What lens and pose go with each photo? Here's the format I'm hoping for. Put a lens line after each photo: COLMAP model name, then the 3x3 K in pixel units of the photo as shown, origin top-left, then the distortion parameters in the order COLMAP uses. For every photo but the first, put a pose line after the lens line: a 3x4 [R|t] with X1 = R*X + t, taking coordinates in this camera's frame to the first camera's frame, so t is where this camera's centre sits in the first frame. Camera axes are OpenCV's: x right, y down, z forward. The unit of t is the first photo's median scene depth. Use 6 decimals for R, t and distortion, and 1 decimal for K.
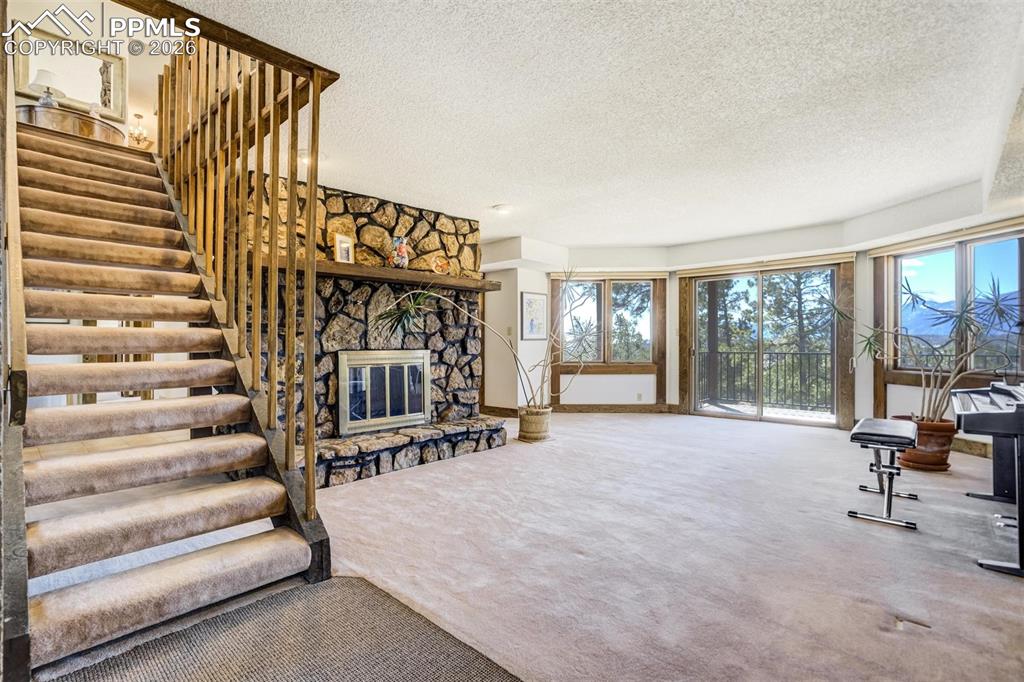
lens RADIAL K [[477.2, 0, 508.3], [0, 477.2, 342.5], [0, 0, 1]] dist [-0.052998, 0.022956]
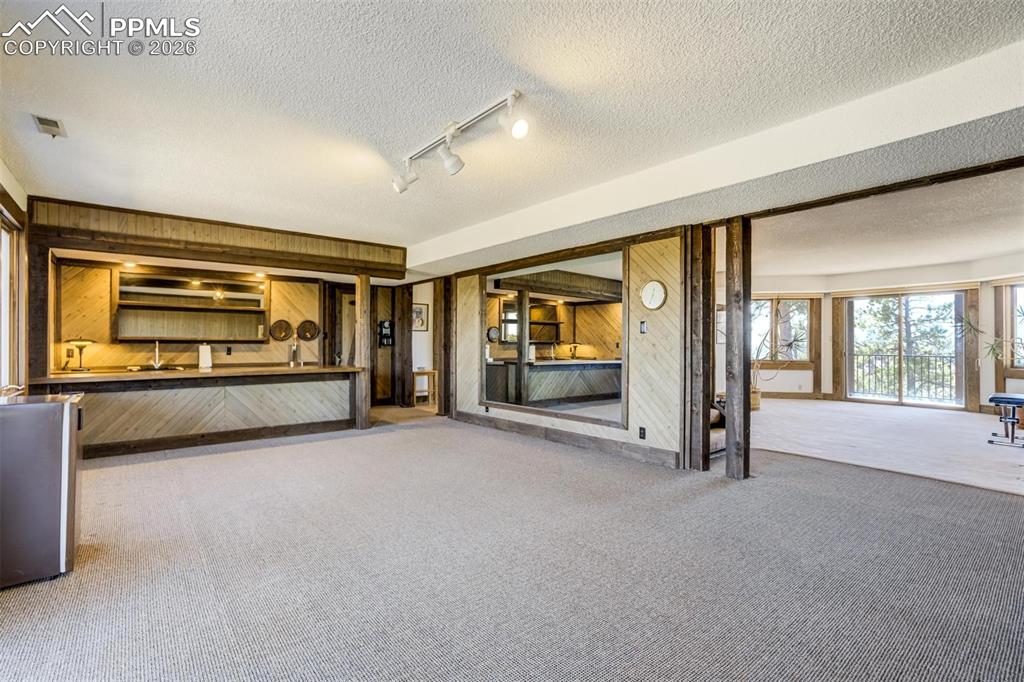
lens RADIAL K [[472.4, 0, 514.5], [0, 472.4, 334.3], [0, 0, 1]] dist [-0.032019, 0.000581]
pose [[0.991700, 0.007461, -0.128354, -0.553559], [-0.010335, 0.999710, -0.021738, 0.005472], [0.128155, 0.022884, 0.991490, -0.636605]]
